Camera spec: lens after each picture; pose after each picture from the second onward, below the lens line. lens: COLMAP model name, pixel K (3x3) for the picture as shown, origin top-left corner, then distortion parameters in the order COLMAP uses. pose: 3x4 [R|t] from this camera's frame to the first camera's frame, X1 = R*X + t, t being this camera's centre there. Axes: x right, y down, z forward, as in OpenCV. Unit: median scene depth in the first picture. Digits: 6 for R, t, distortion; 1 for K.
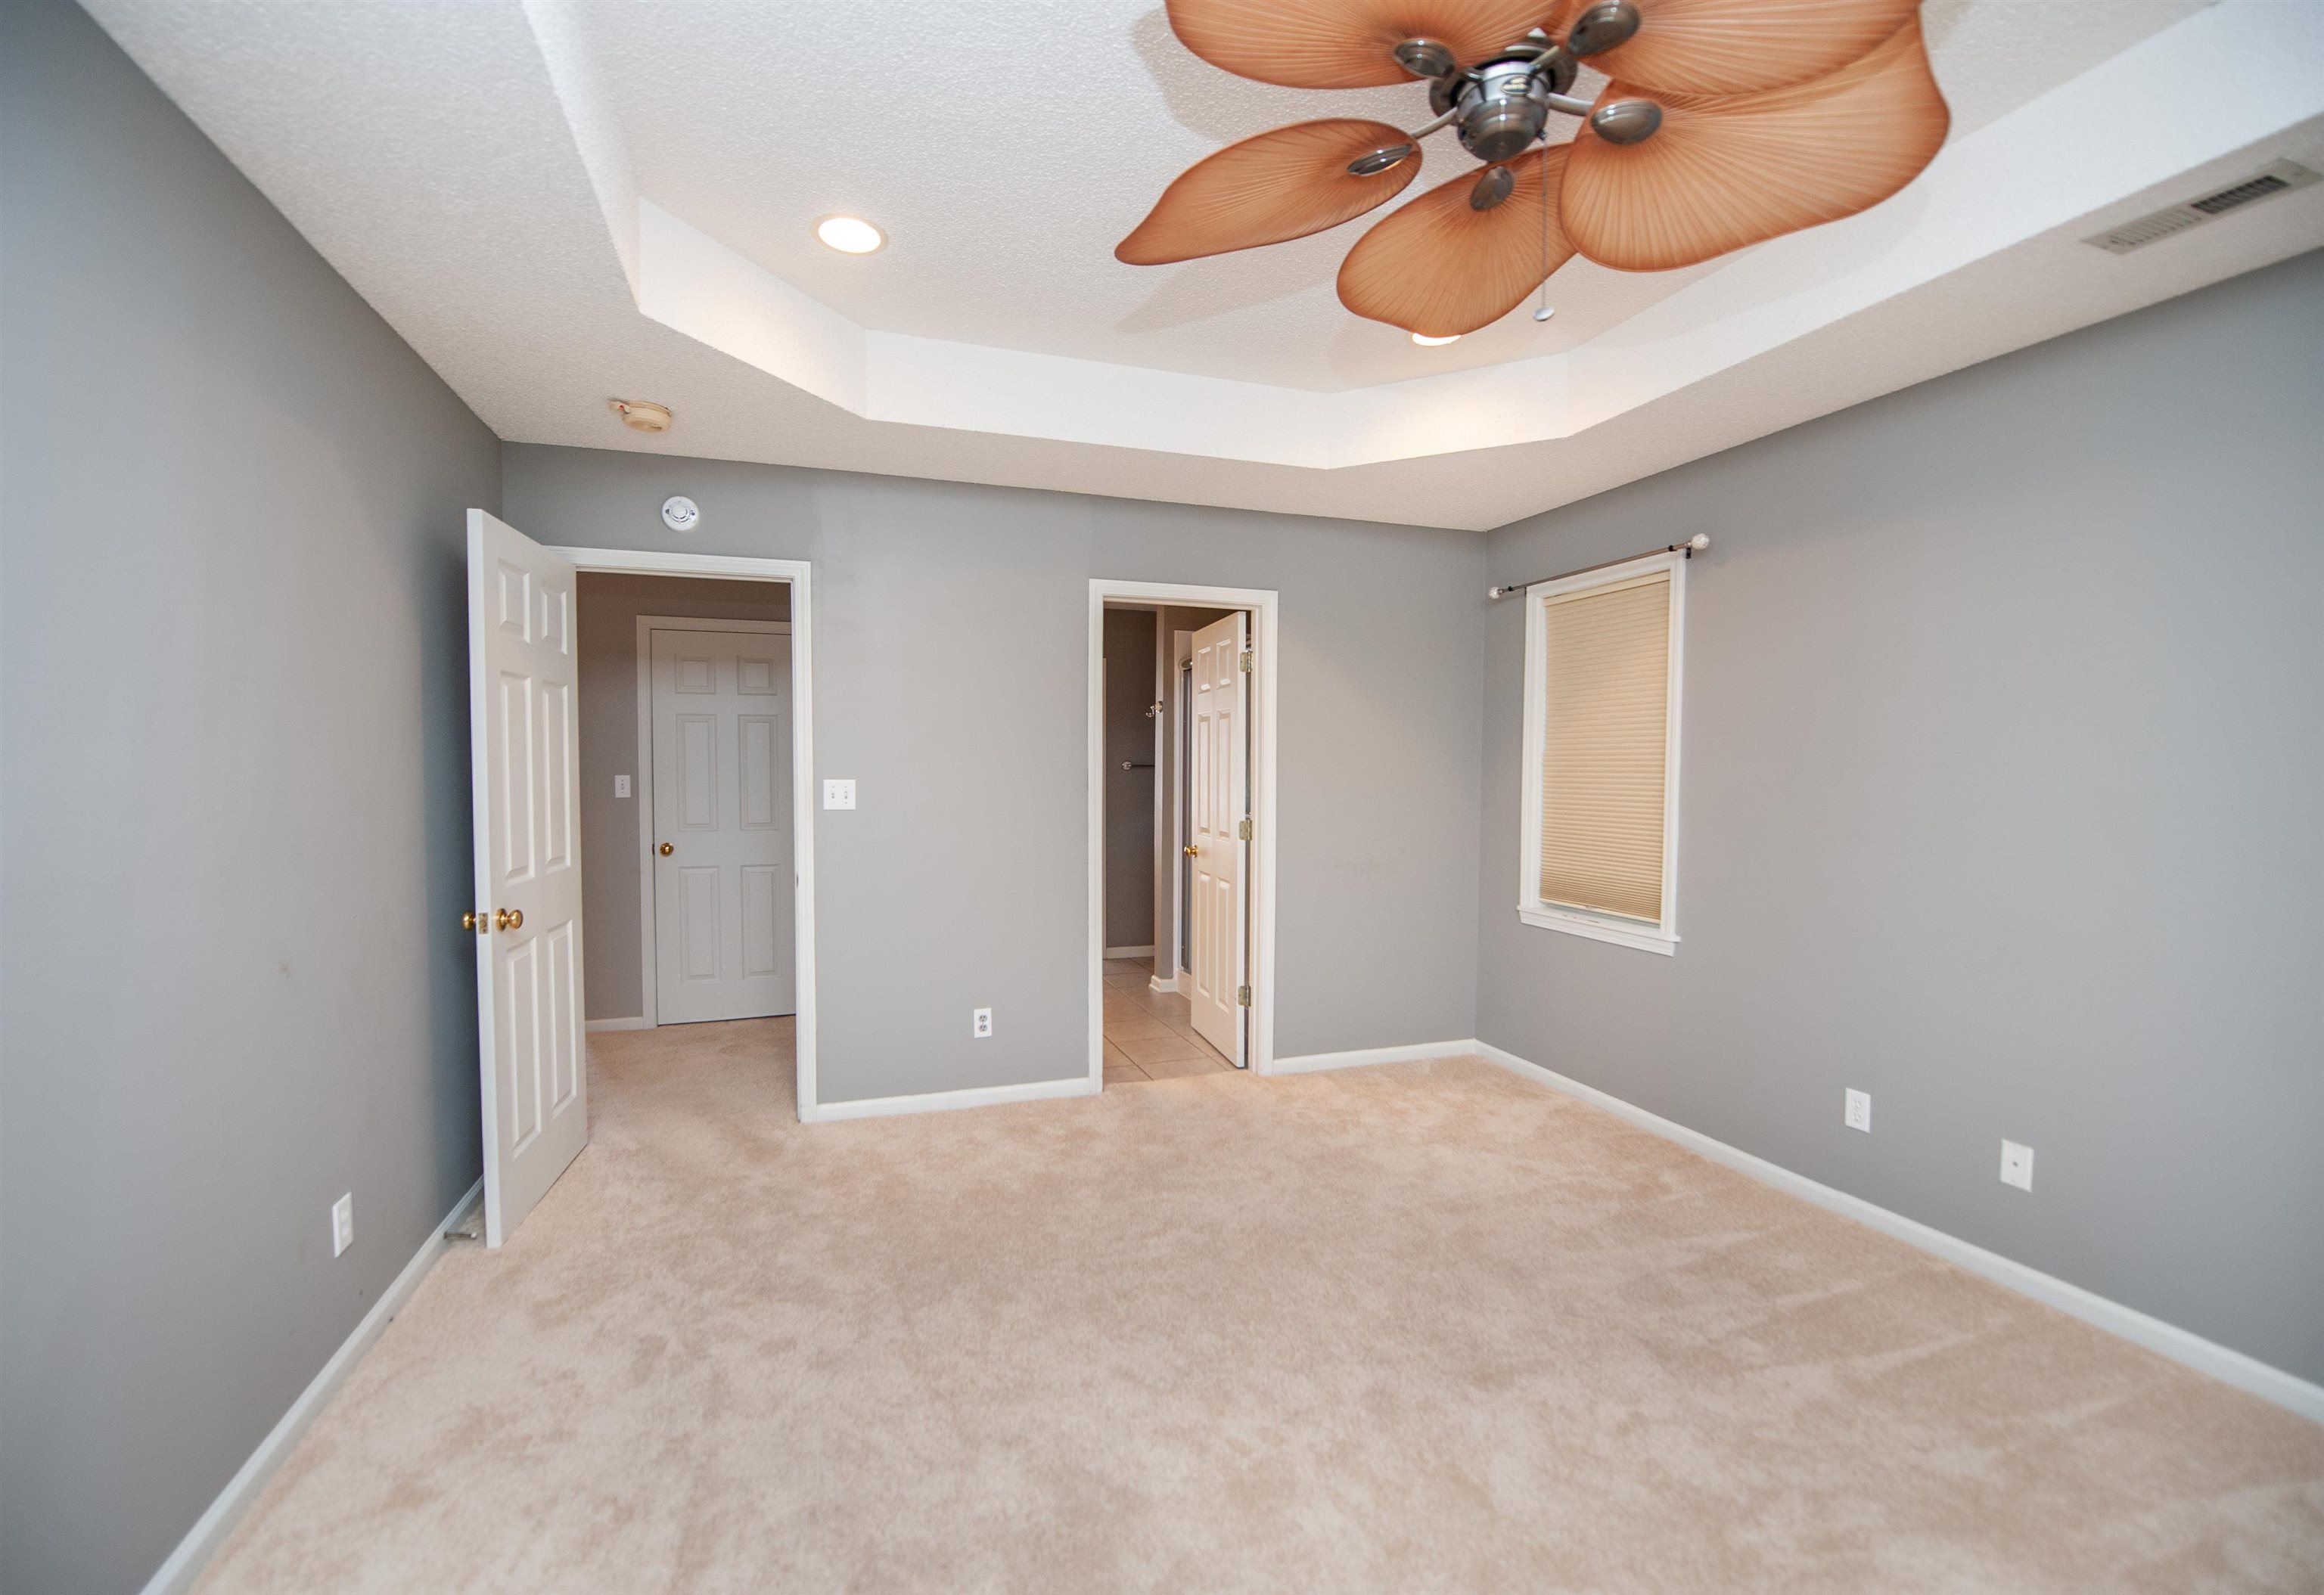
lens RADIAL K [[963.5, 0, 1162.0], [0, 963.5, 797.5], [0, 0, 1]] dist [-0.010803, -0.000036]
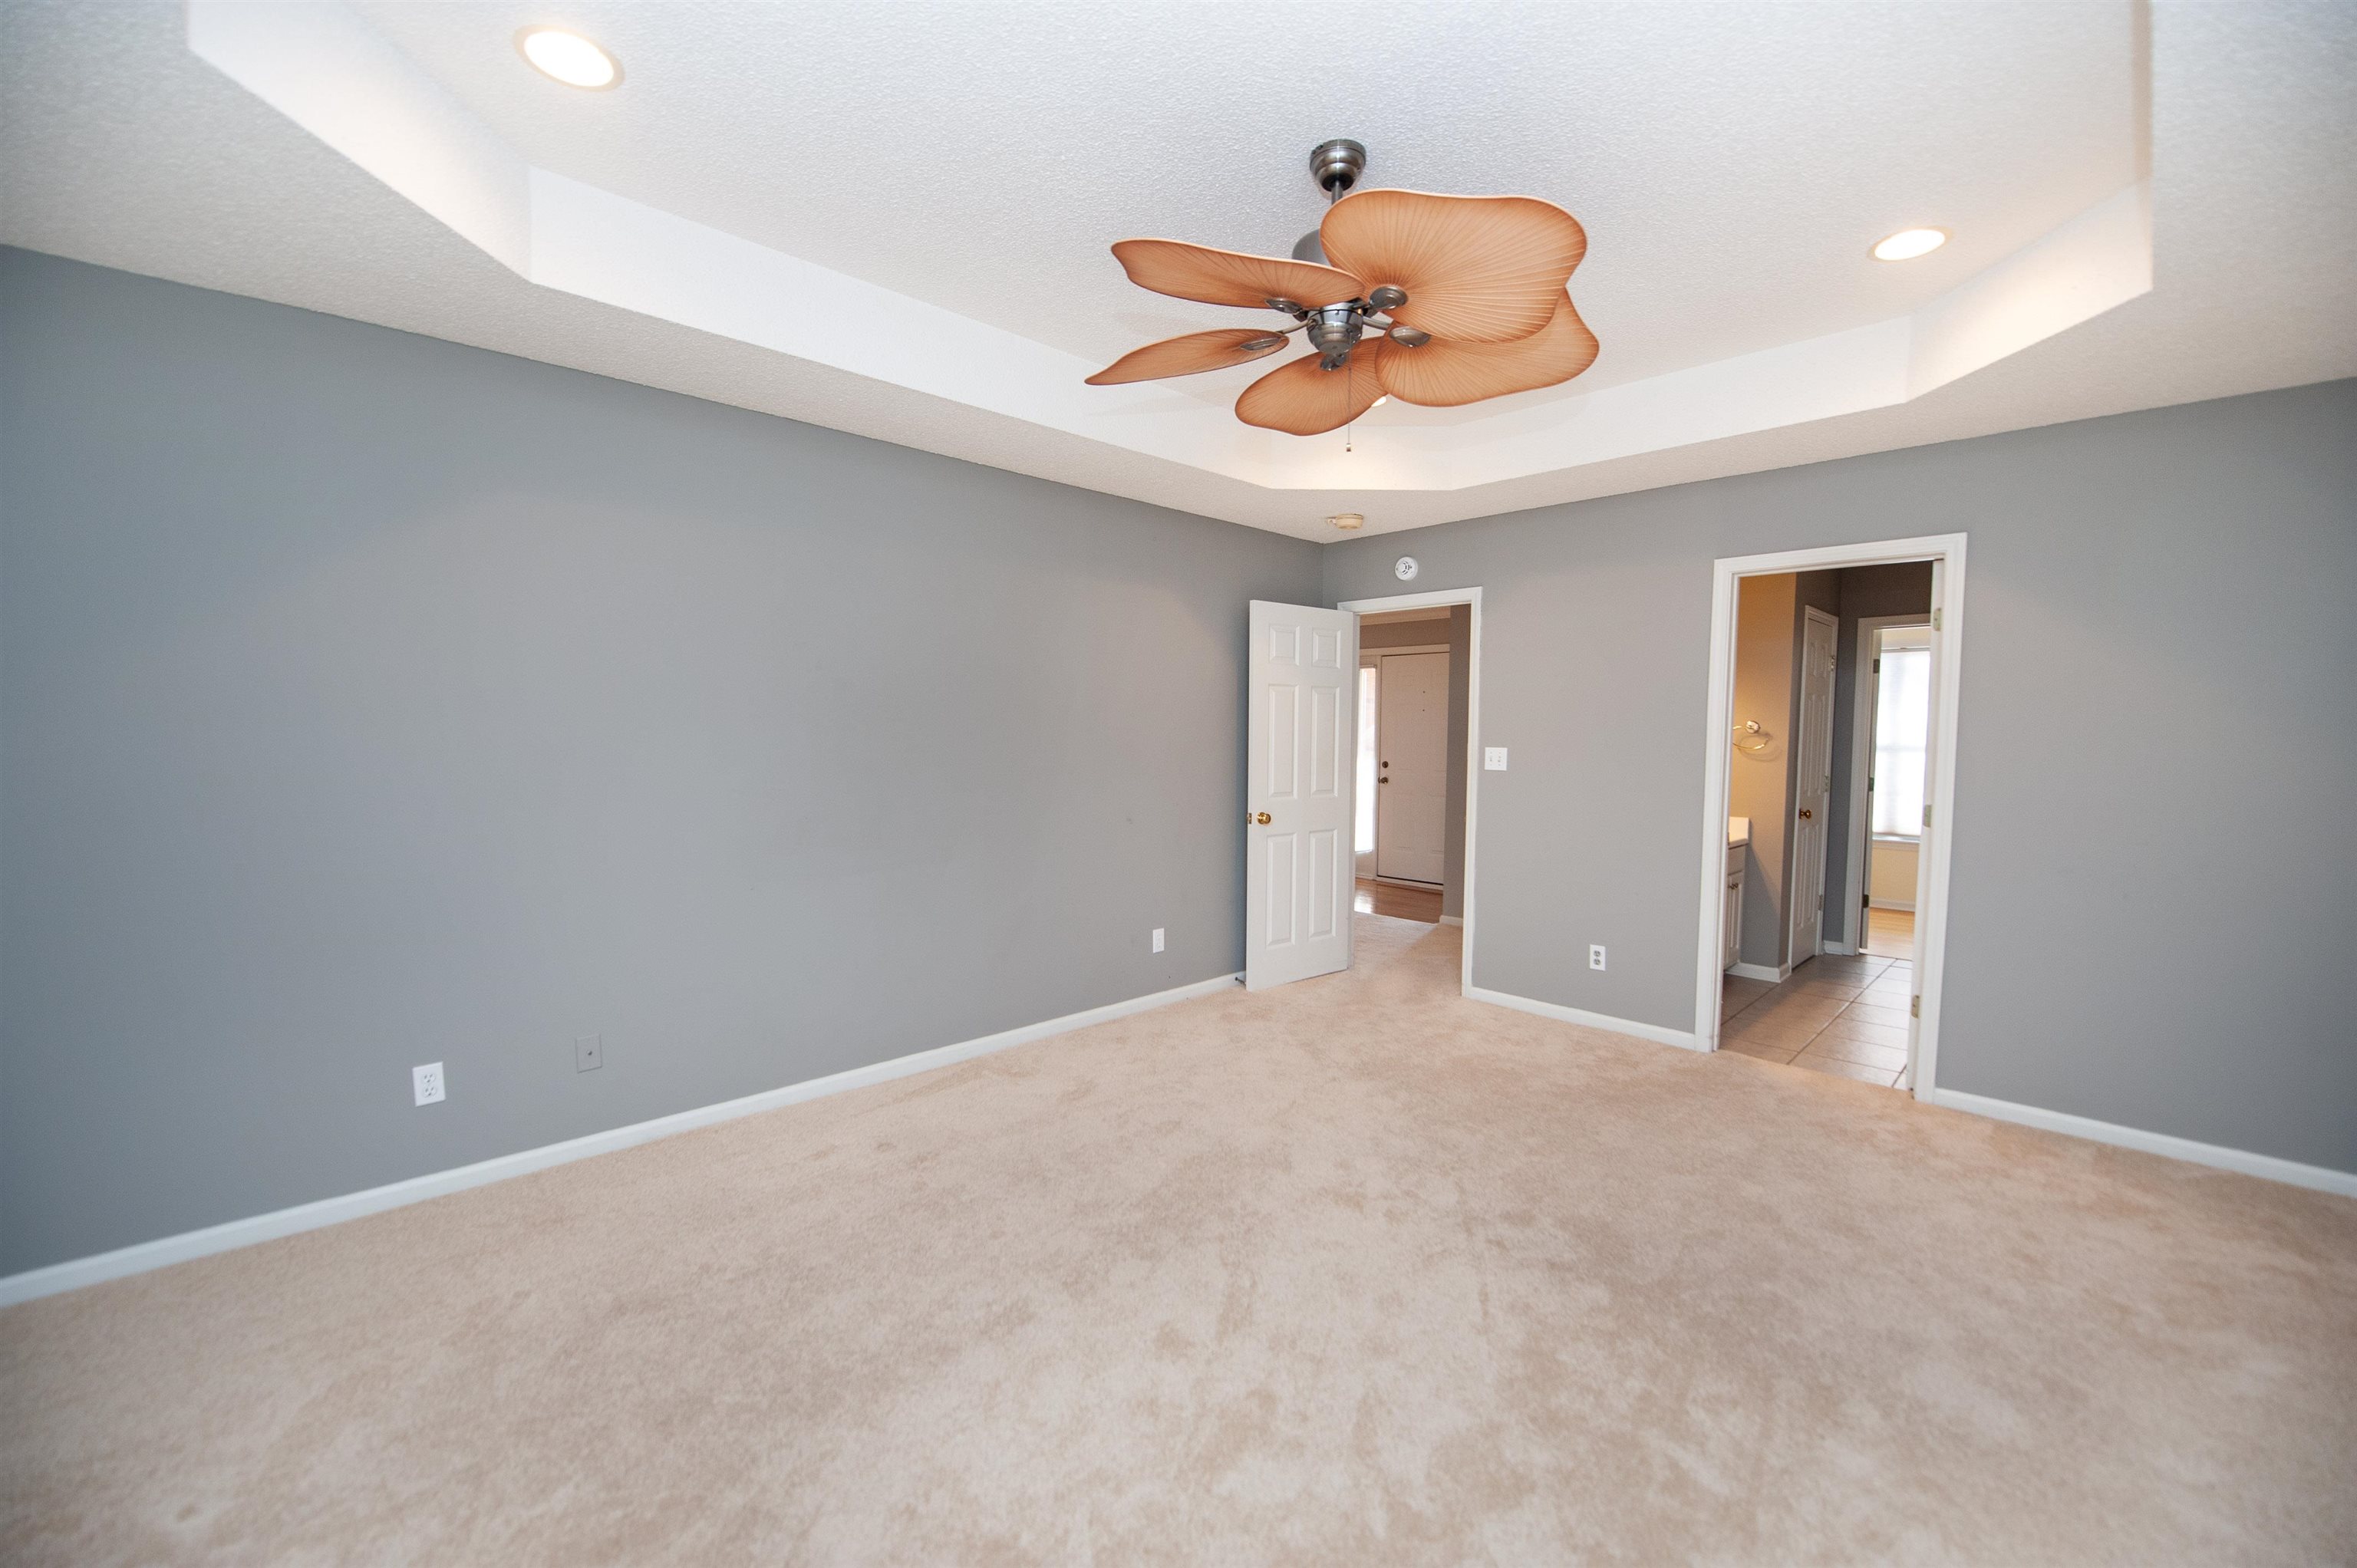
lens RADIAL K [[966.1, 0, 1193.8], [0, 966.1, 785.3], [0, 0, 1]] dist [-0.017311, -0.000466]
pose [[0.435262, 0.051637, -0.898822, 0.694059], [-0.036492, 0.998545, 0.039695, -0.004399], [0.899564, 0.015523, 0.436513, 0.045989]]
